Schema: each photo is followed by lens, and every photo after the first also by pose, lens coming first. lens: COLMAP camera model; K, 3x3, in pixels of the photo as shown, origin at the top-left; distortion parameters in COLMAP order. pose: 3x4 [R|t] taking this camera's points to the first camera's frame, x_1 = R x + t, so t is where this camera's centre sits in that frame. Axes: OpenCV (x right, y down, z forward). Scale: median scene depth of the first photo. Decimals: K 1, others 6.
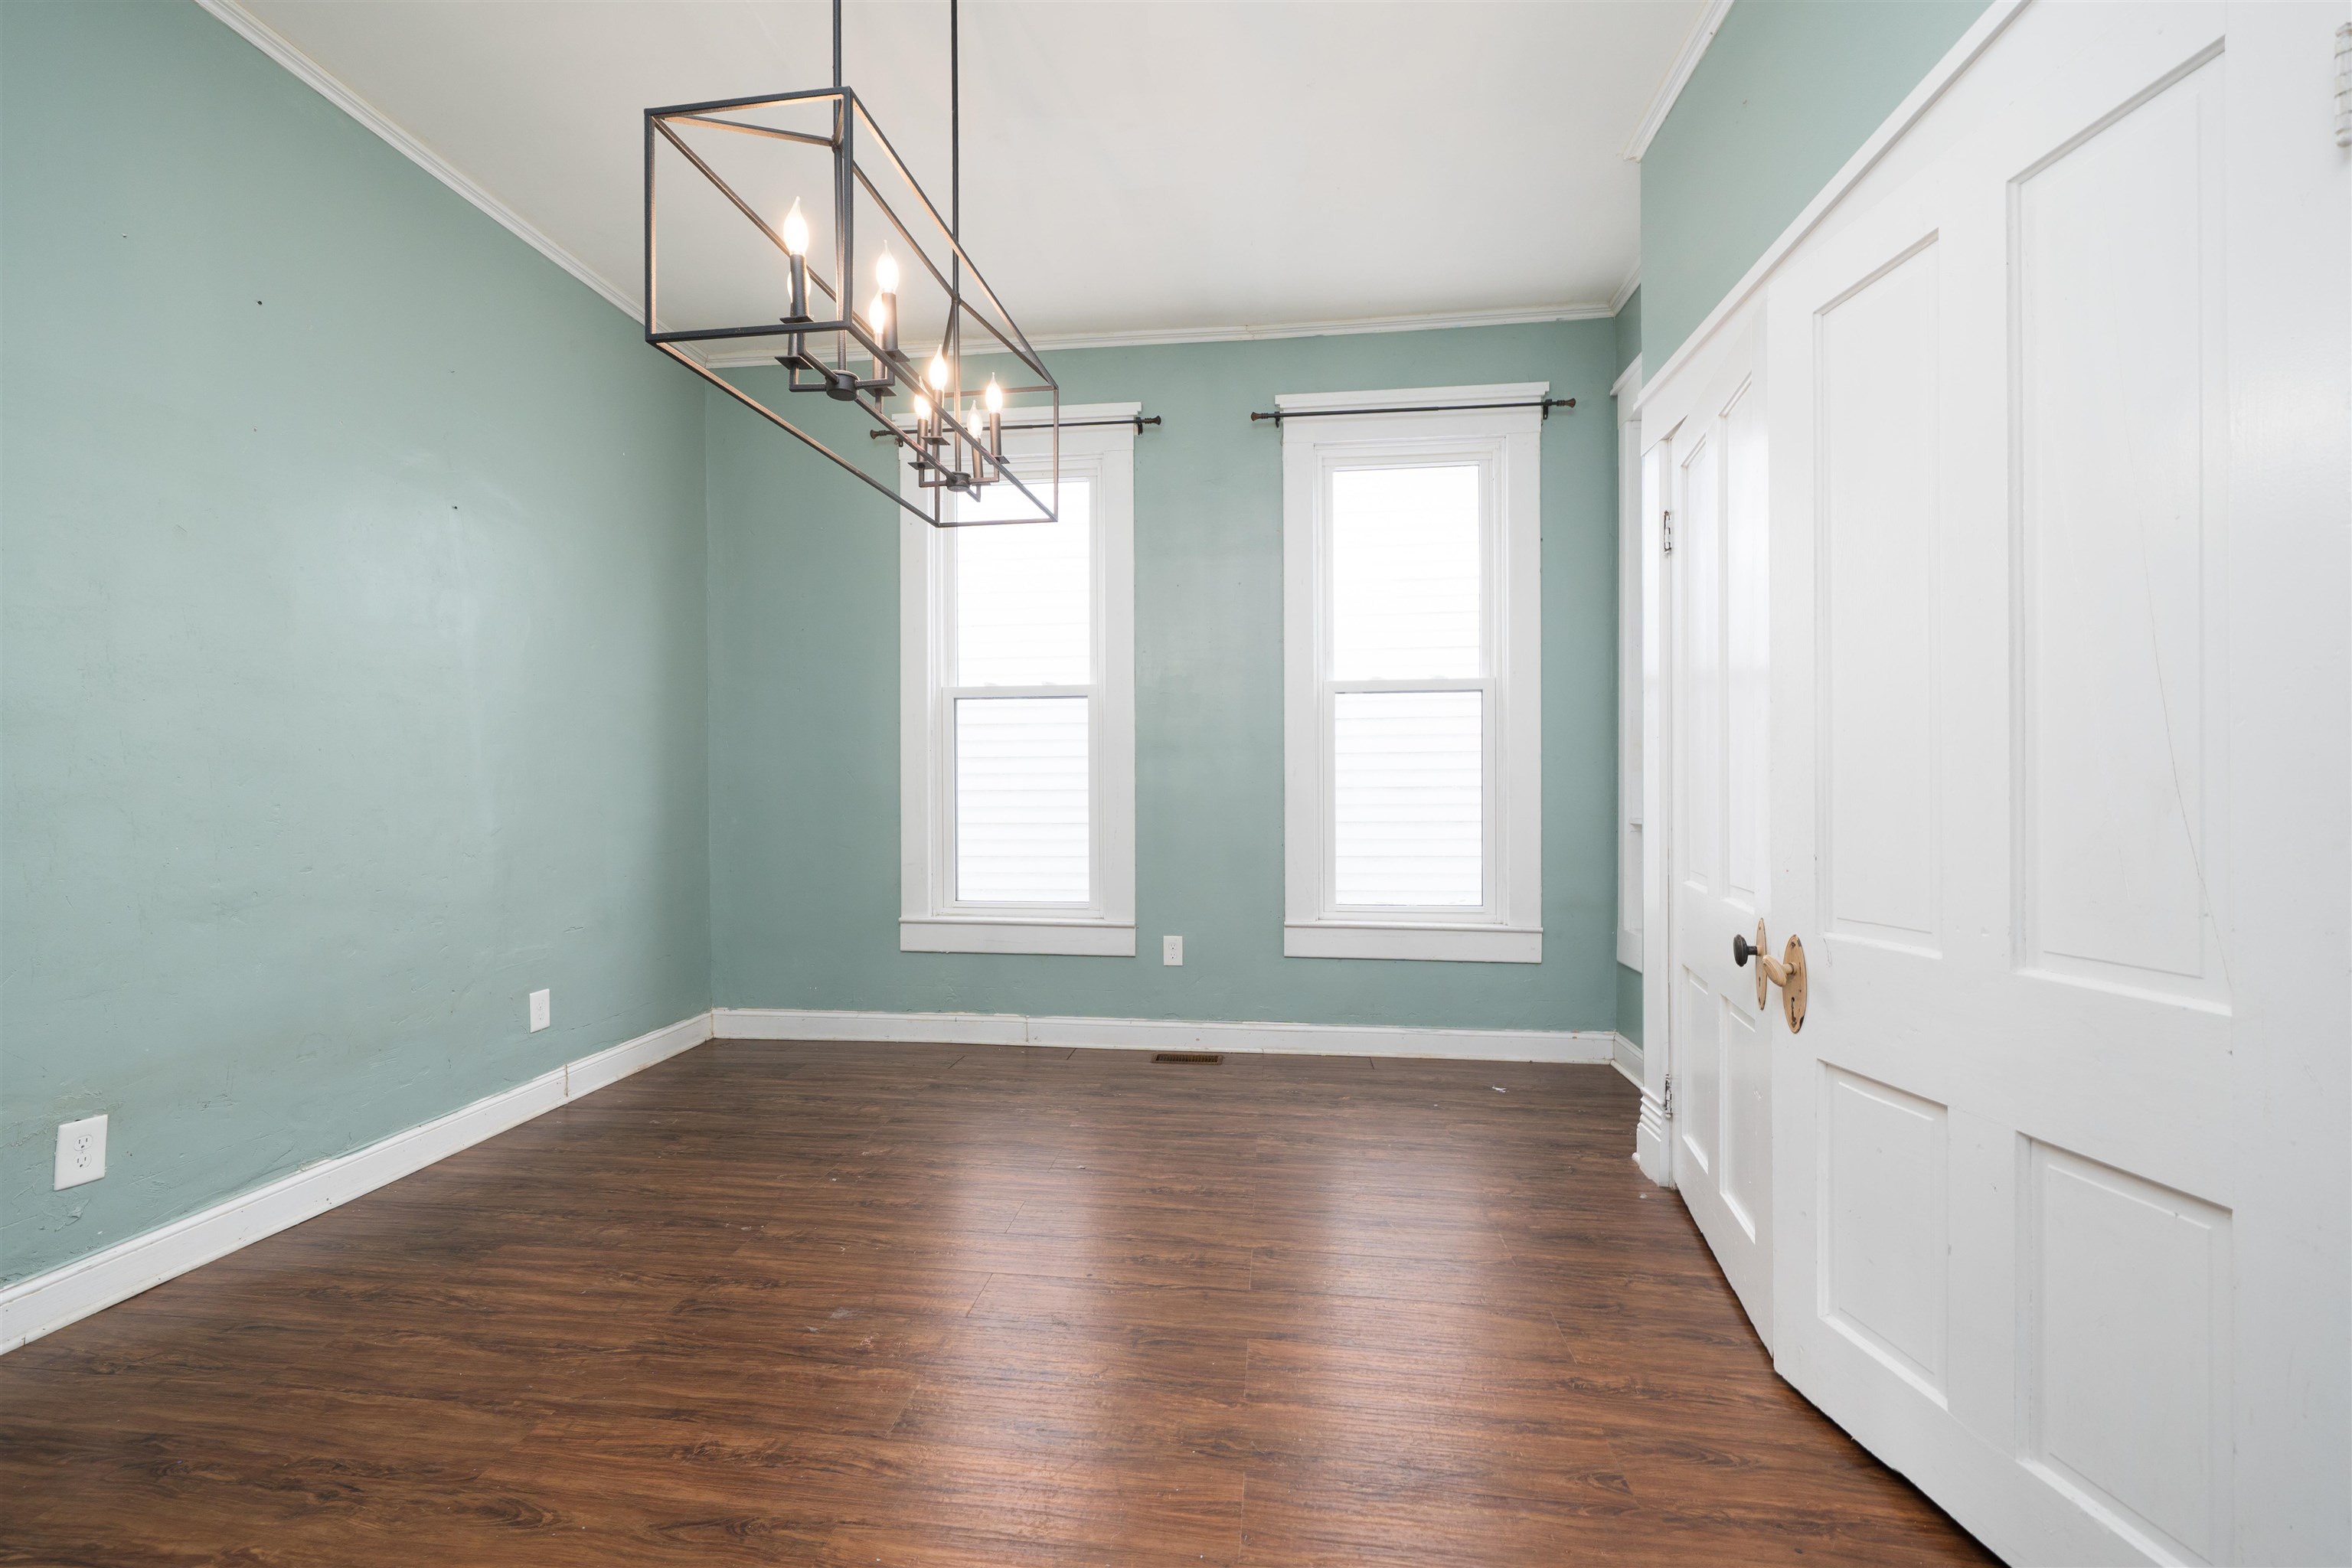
lens RADIAL K [[935.9, 0, 1163.4], [0, 935.9, 790.6], [0, 0, 1]] dist [-0.001663, -0.000022]
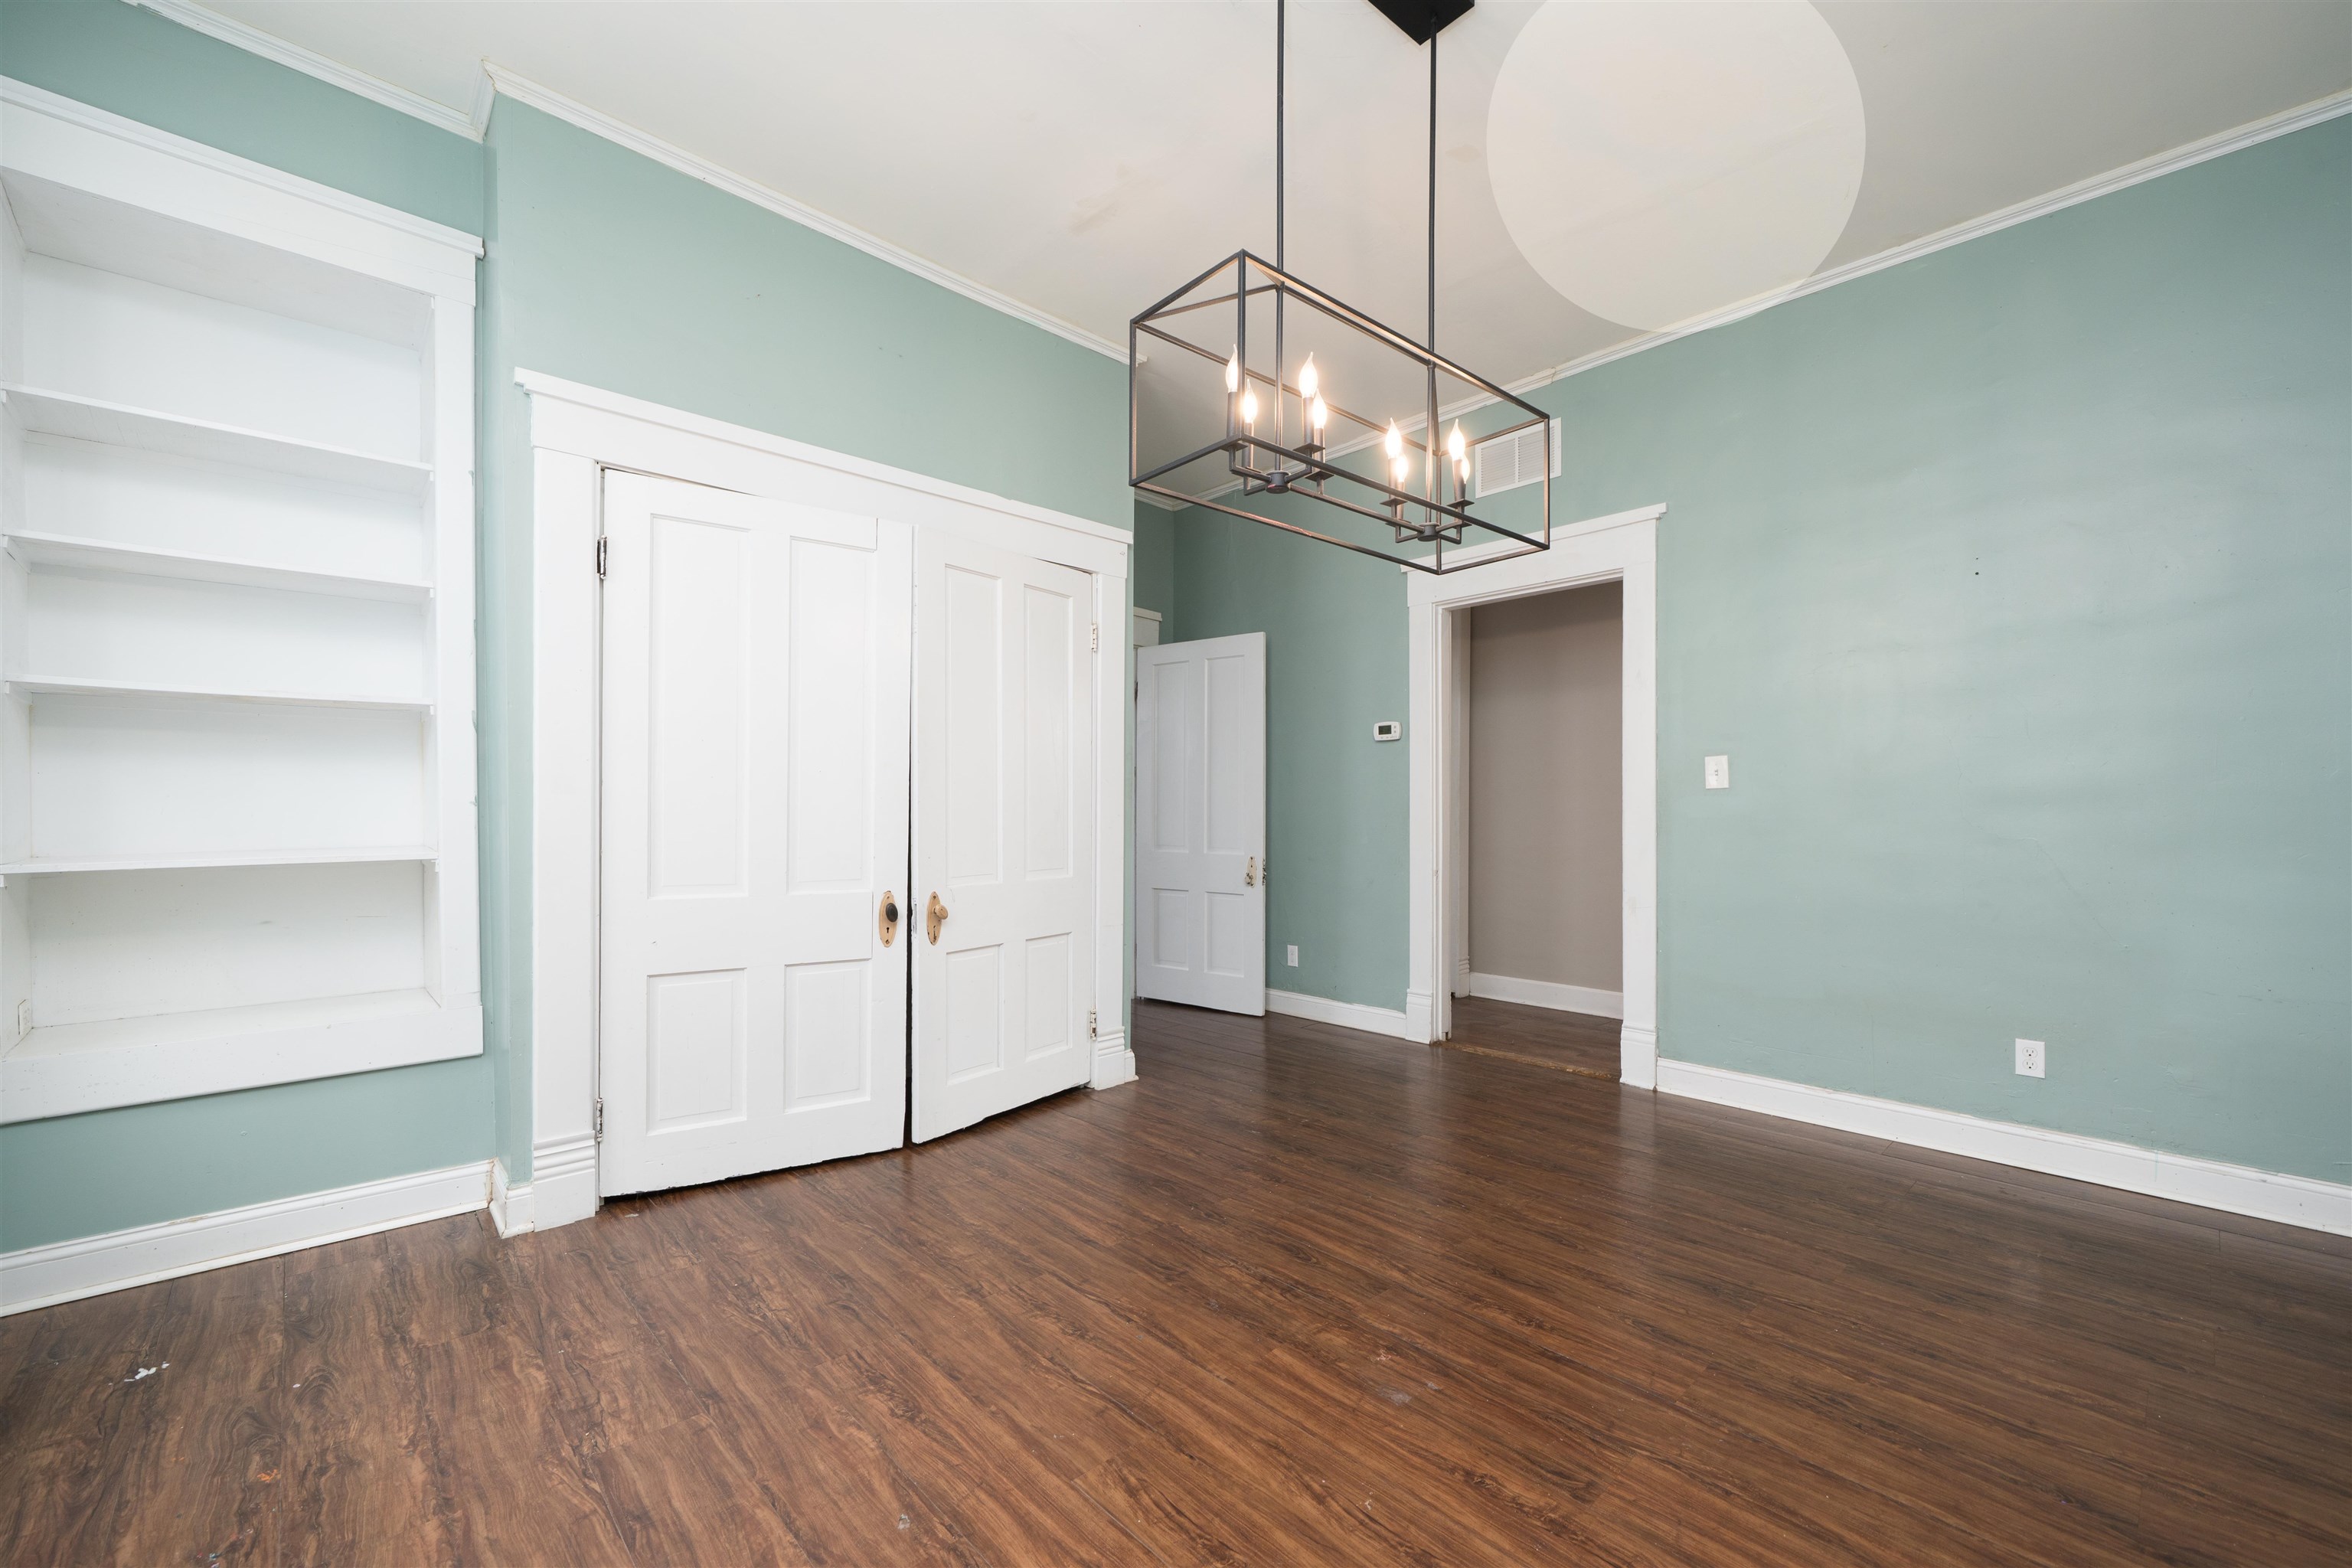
lens RADIAL K [[935.9, 0, 1163.4], [0, 935.9, 790.6], [0, 0, 1]] dist [-0.001663, -0.000022]
pose [[-0.747207, 0.015611, 0.664408, -0.859356], [-0.000400, 0.999713, -0.023939, -0.000836], [-0.664591, -0.018153, -0.746987, 2.015820]]
